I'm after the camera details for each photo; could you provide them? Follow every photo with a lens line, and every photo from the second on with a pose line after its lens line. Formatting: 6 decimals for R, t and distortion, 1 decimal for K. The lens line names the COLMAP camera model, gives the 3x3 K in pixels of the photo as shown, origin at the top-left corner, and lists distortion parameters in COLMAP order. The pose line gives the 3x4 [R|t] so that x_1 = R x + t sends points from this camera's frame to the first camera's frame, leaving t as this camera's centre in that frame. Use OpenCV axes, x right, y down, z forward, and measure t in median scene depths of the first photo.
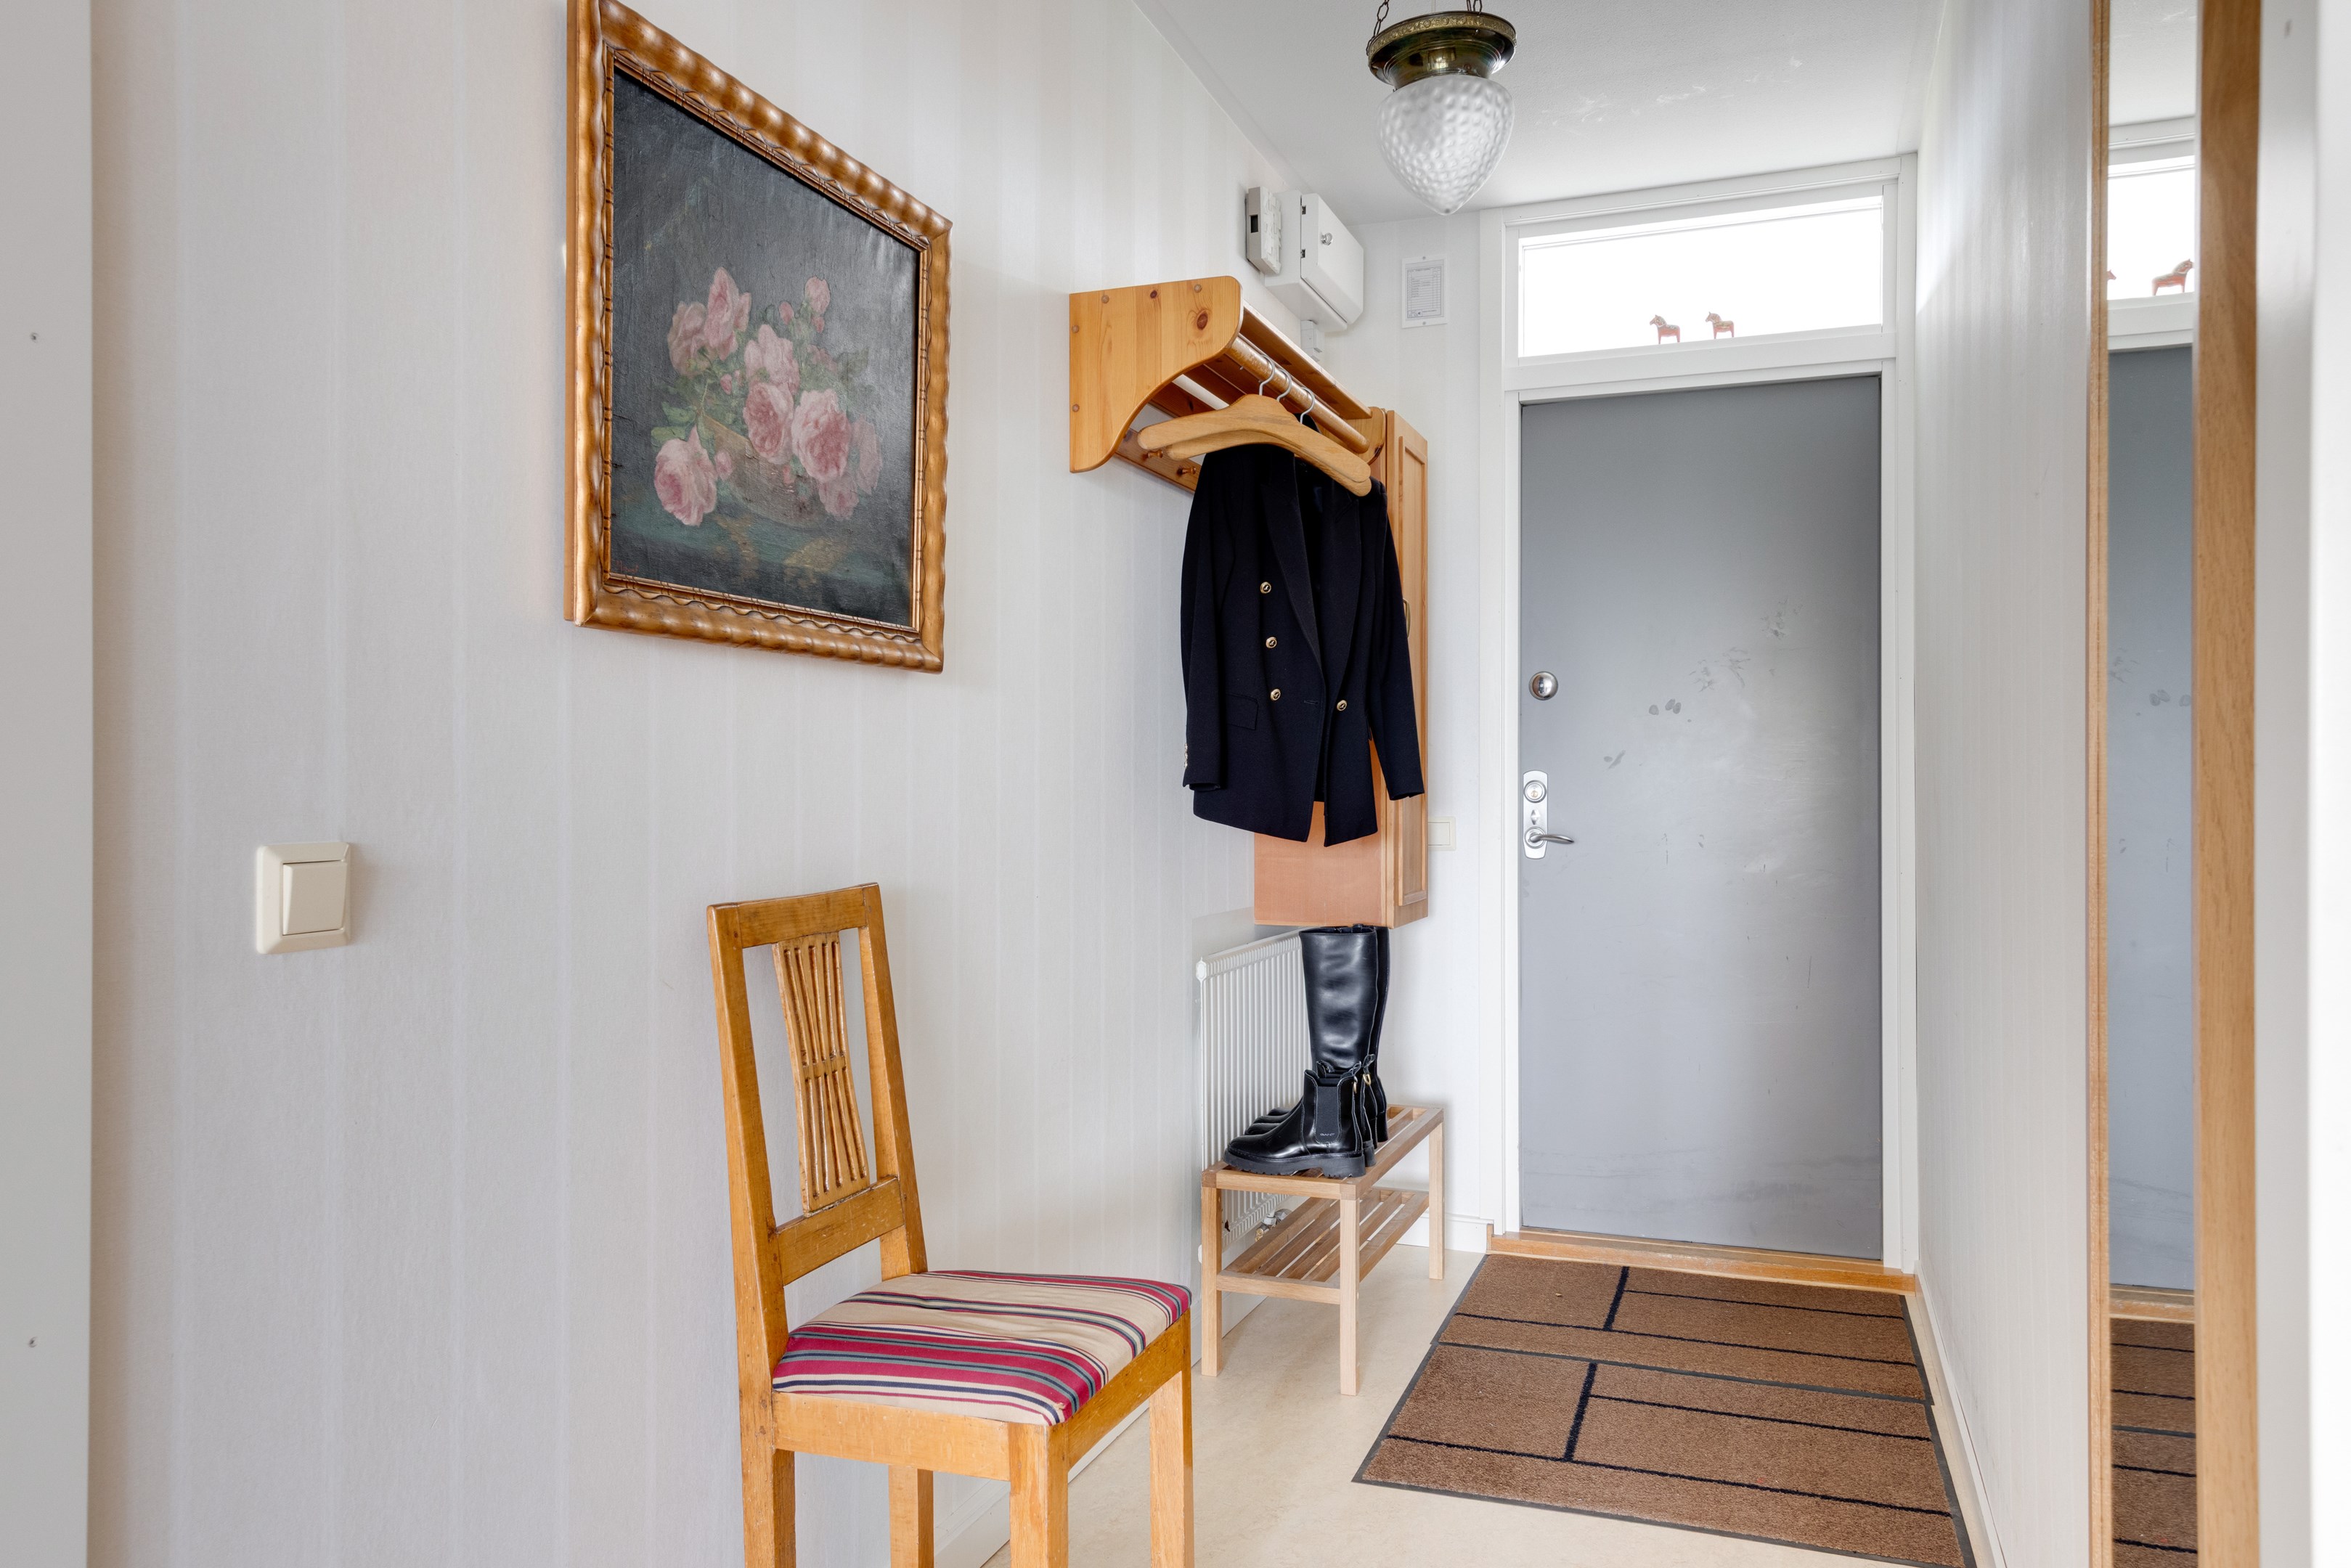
lens RADIAL K [[1668.9, 0, 1158.3], [0, 1668.9, 784.8], [0, 0, 1]] dist [0.022518, -0.000875]
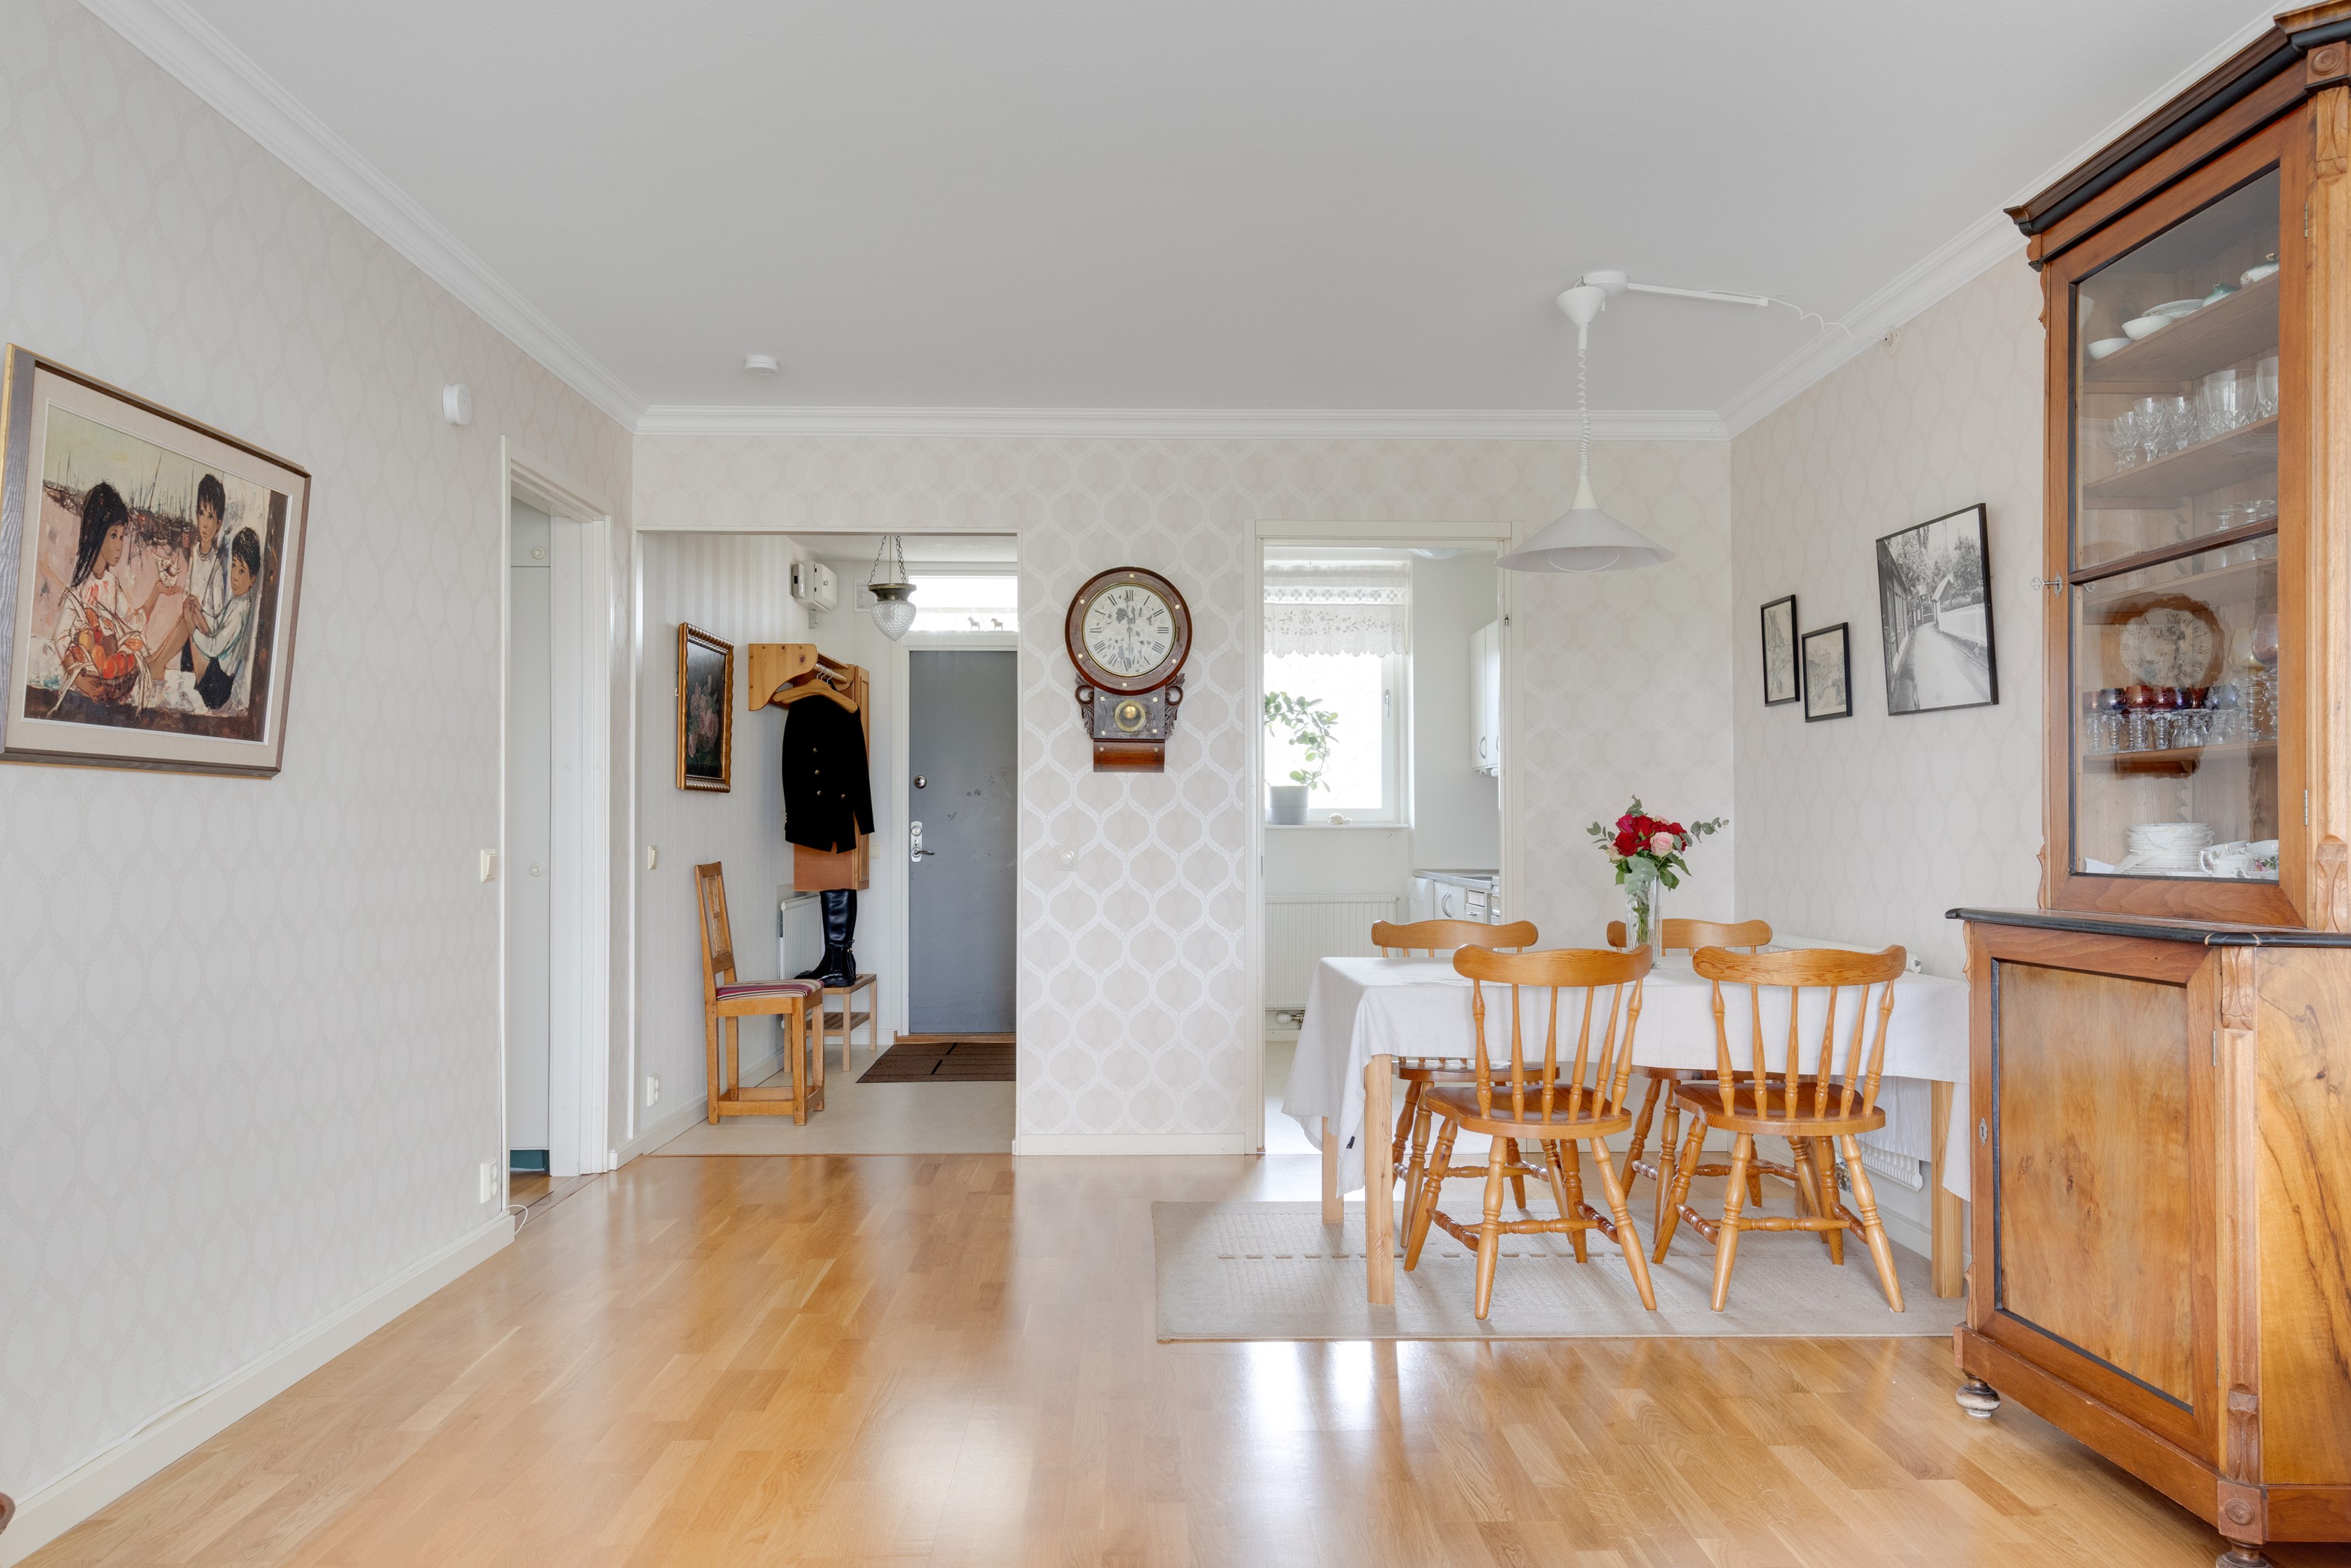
lens RADIAL K [[1717.3, 0, 1169.3], [0, 1717.3, 798.9], [0, 0, 1]] dist [0.027092, 0.003283]
pose [[0.925892, 0.005448, 0.377749, -0.366099], [0.000087, 0.999893, -0.014635, -0.006213], [-0.377789, 0.013583, 0.925792, -1.390497]]
